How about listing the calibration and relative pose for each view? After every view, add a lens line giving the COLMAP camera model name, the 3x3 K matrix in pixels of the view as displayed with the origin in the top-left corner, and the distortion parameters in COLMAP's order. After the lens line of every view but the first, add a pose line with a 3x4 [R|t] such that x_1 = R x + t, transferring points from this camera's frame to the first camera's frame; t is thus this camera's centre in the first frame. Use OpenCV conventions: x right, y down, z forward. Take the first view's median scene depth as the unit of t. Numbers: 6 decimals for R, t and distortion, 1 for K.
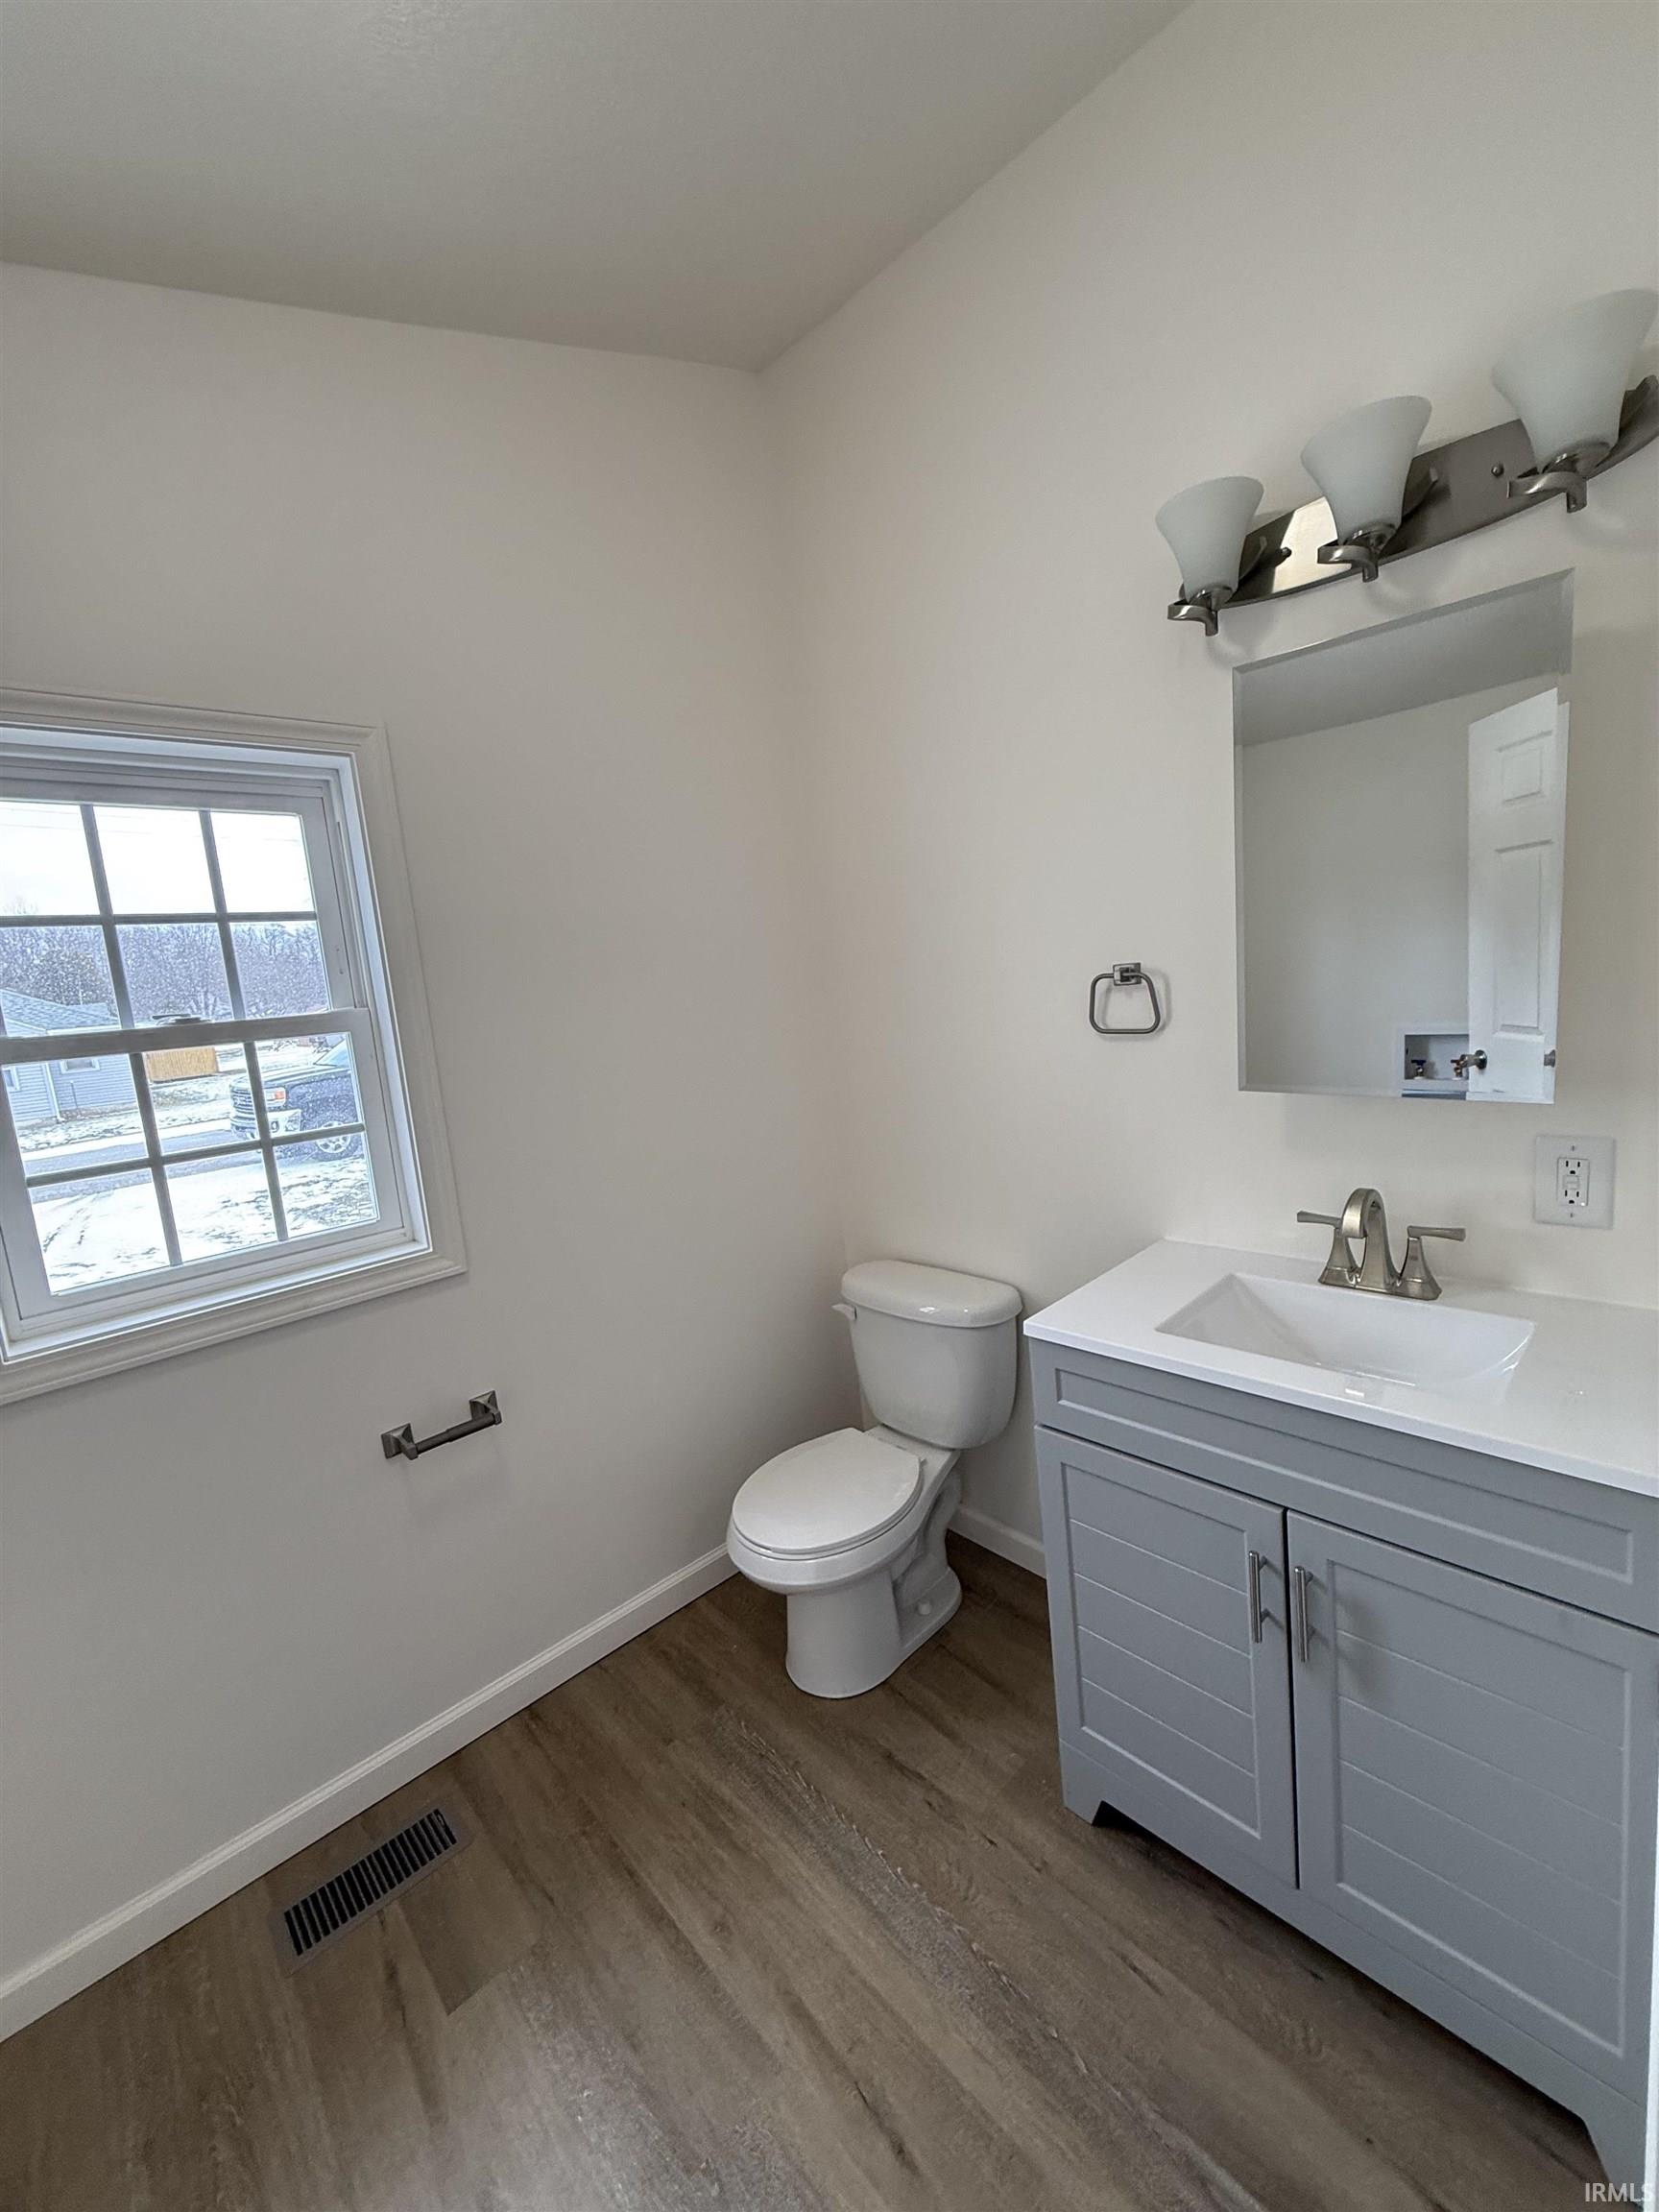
lens RADIAL K [[884.9, 0, 841.0], [0, 884.9, 1098.9], [0, 0, 1]] dist [0.000045, 0.000098]
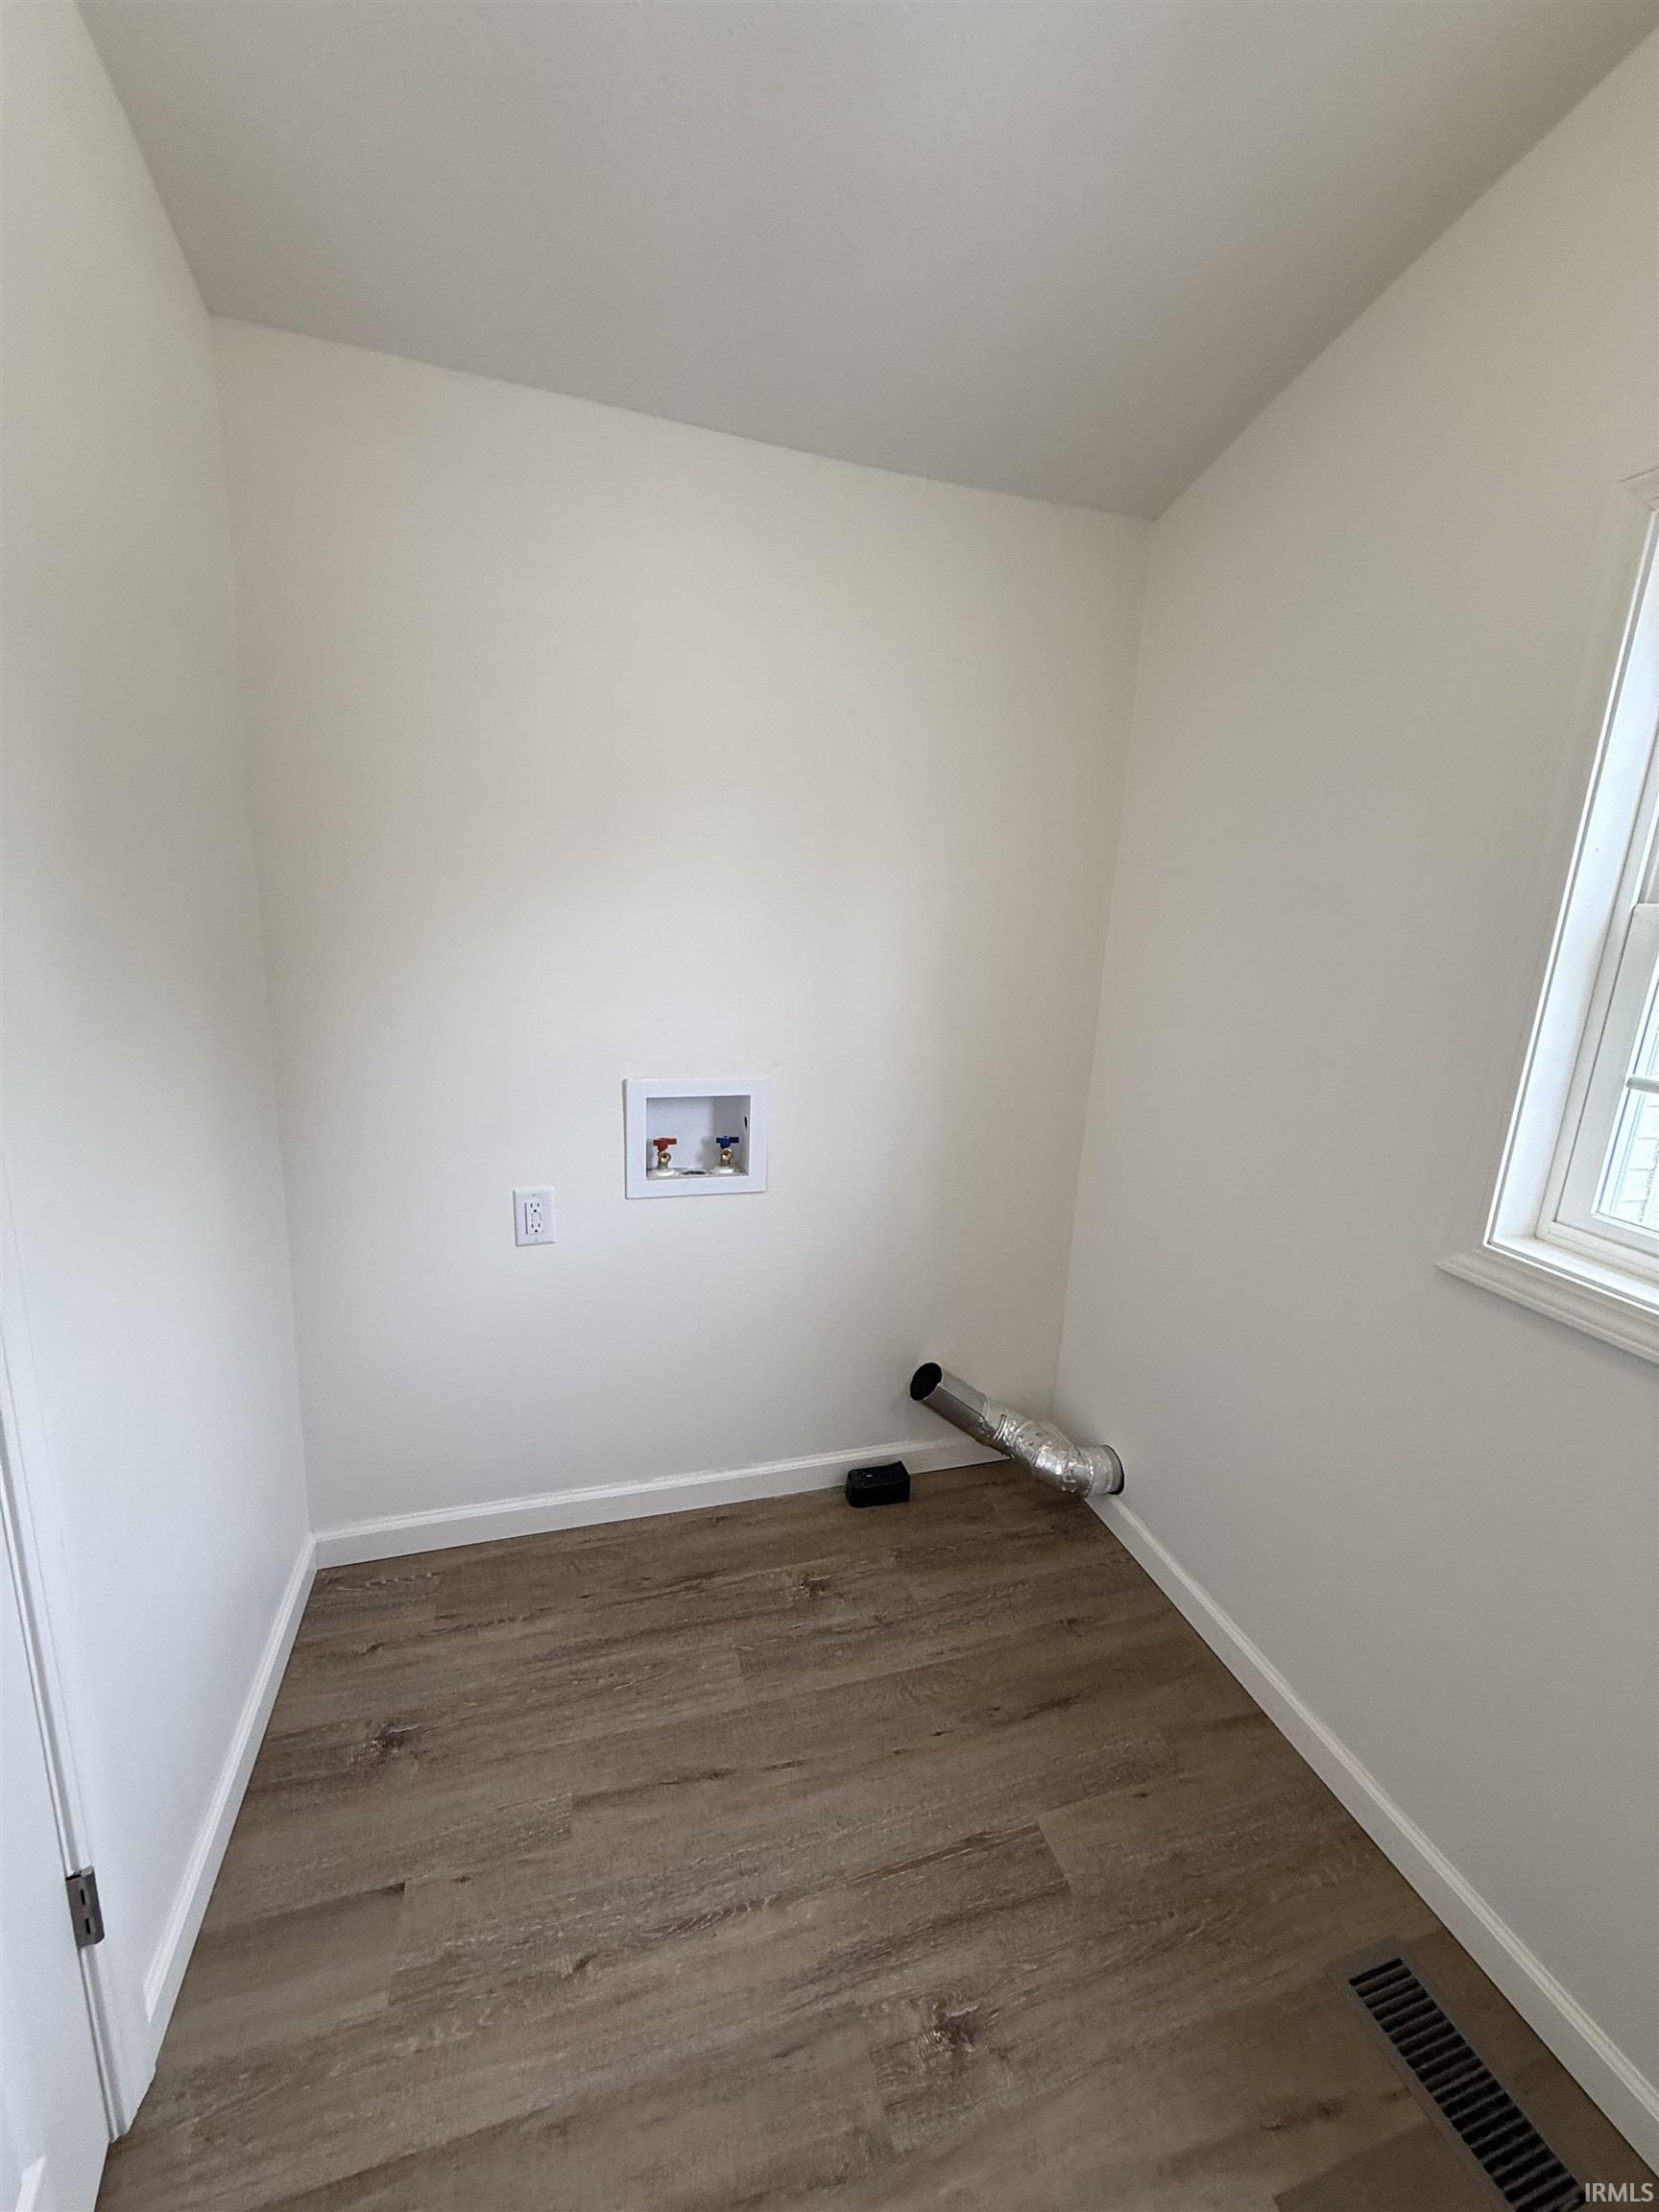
lens RADIAL K [[884.9, 0, 838.8], [0, 884.9, 1098.9], [0, 0, 1]] dist [0.000045, 0.000098]
pose [[-0.443919, 0.267205, -0.855299, 0.131188], [-0.134344, 0.923869, 0.358354, -0.089012], [0.885939, 0.273985, -0.374226, 0.656003]]
